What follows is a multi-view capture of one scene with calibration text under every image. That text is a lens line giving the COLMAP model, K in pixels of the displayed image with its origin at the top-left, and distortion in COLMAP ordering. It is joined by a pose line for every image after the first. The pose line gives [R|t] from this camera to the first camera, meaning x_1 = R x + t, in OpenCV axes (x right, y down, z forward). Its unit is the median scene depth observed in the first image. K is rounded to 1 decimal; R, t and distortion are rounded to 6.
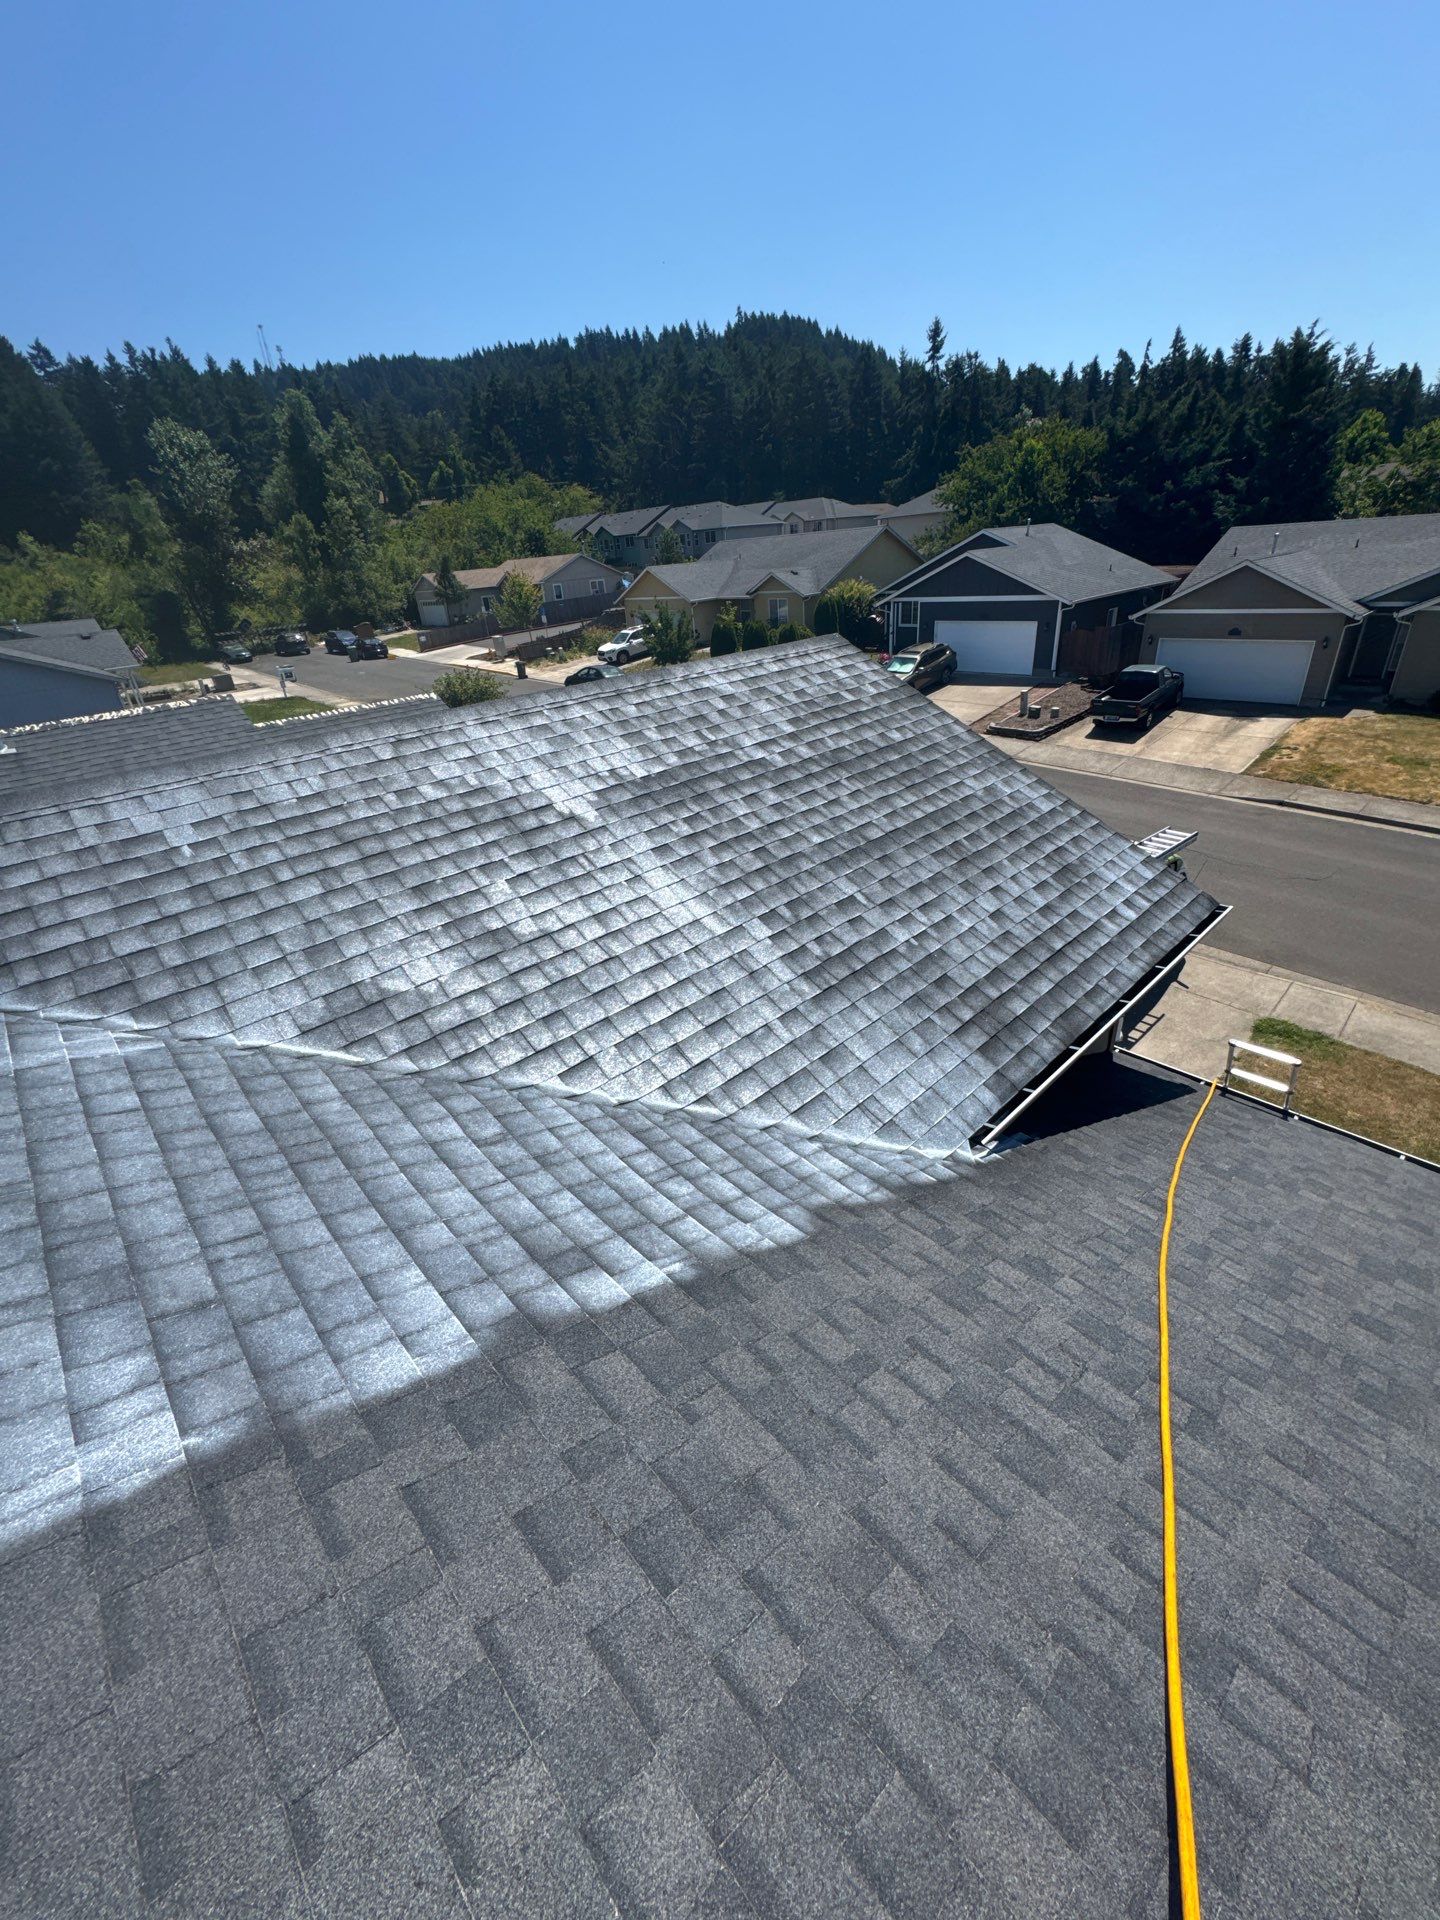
lens RADIAL K [[766.0, 0, 720.0], [0, 766.0, 958.8], [0, 0, 1]] dist [-0.000231, 0.000131]
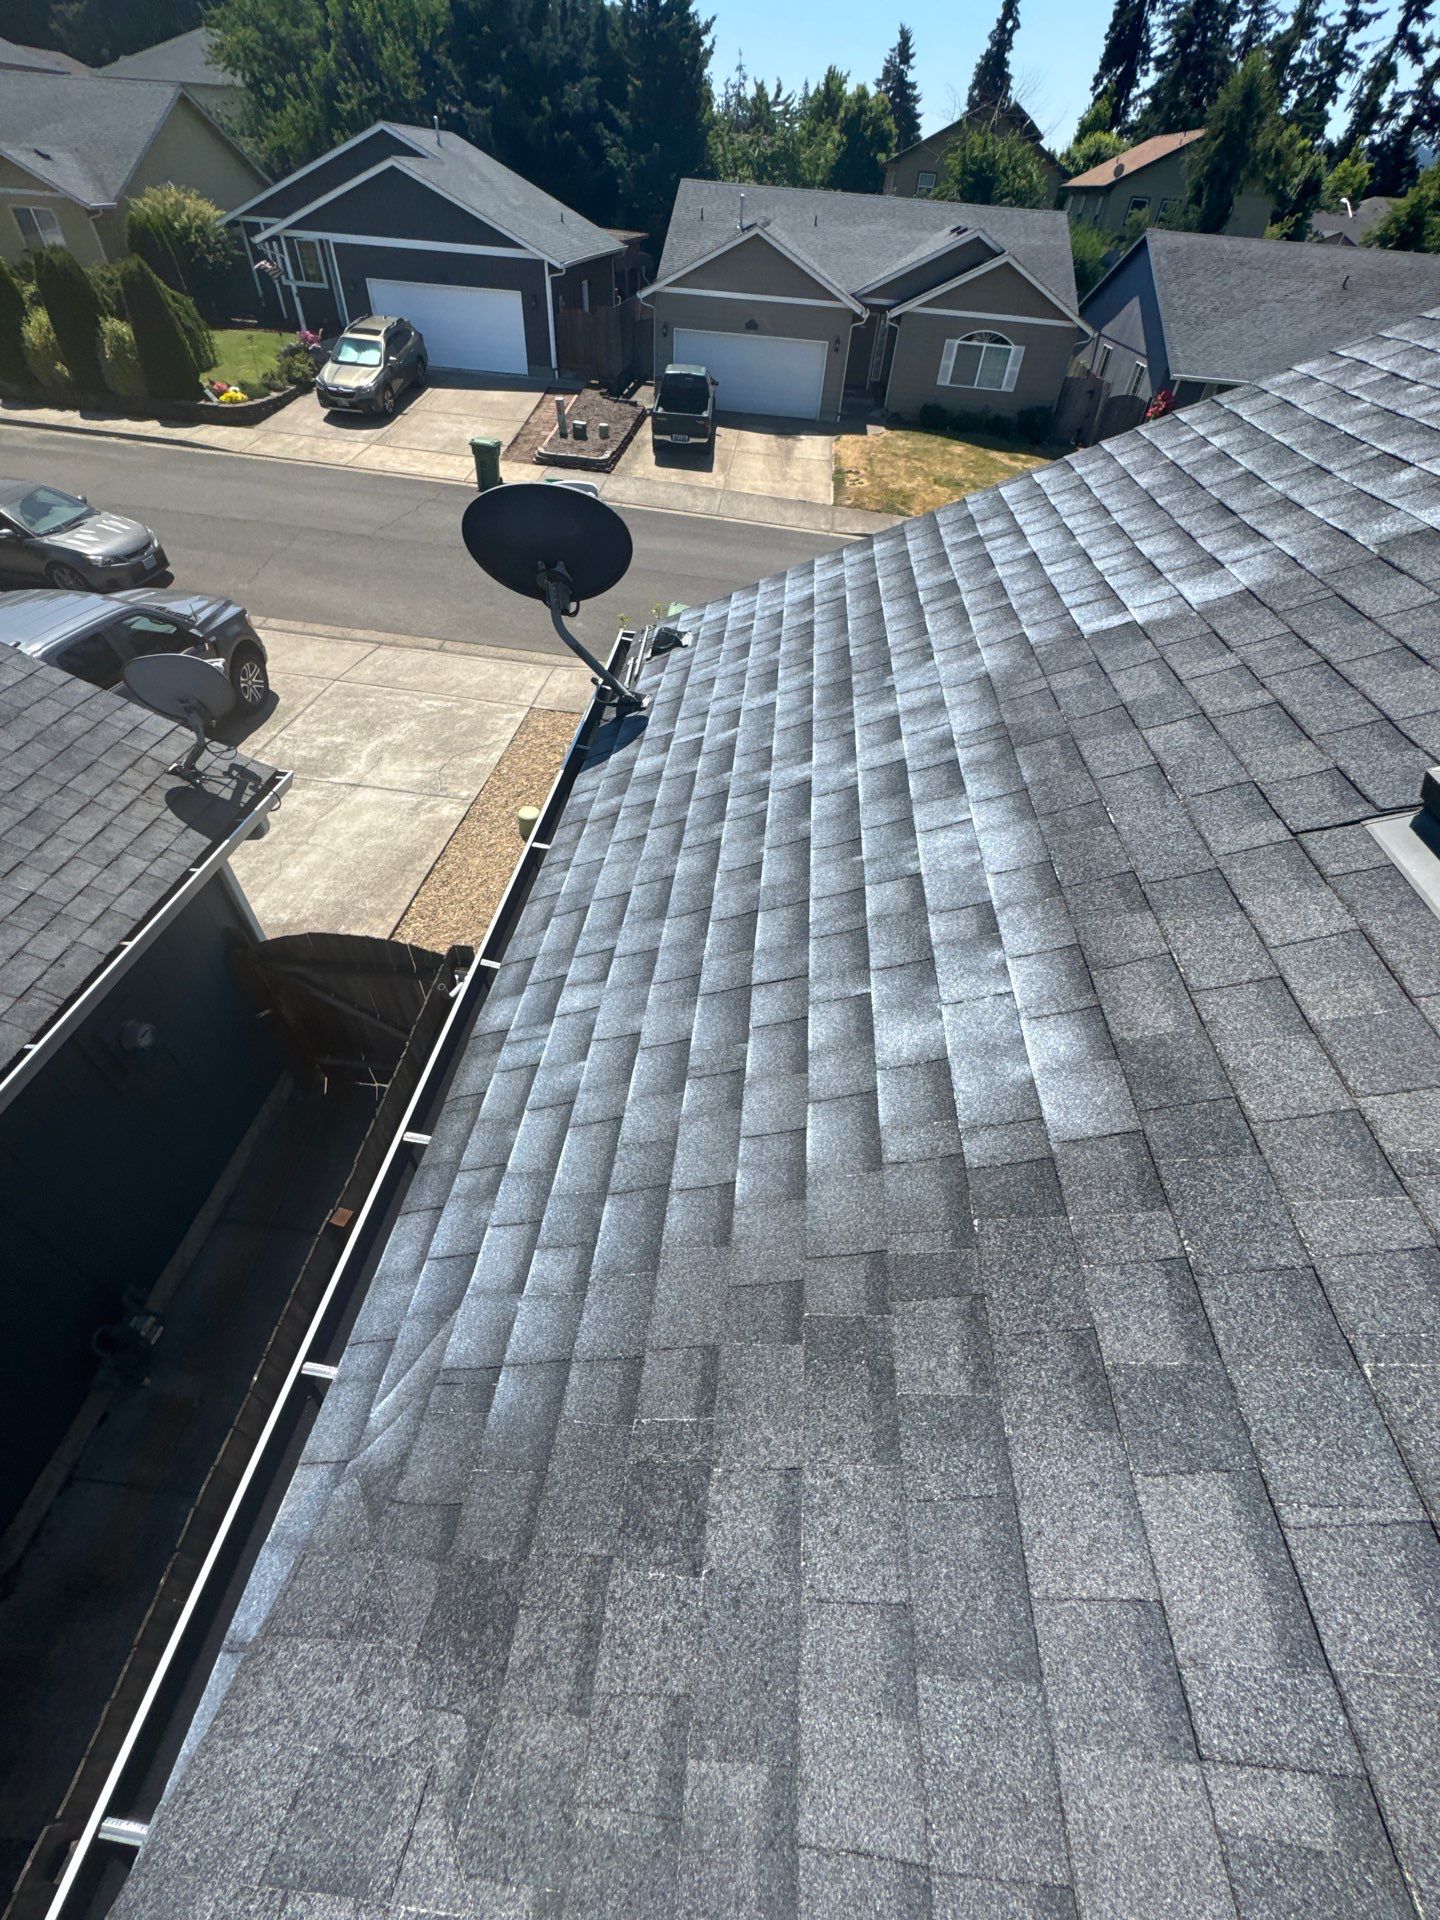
lens RADIAL K [[766.5, 0, 714.8], [0, 766.5, 960.7], [0, 0, 1]] dist [-0.005795, 0.000423]
pose [[0.734306, -0.393845, 0.552885, -0.112679], [0.211931, 0.906779, 0.364468, -0.067818], [-0.644888, -0.150457, 0.749321, 0.192158]]
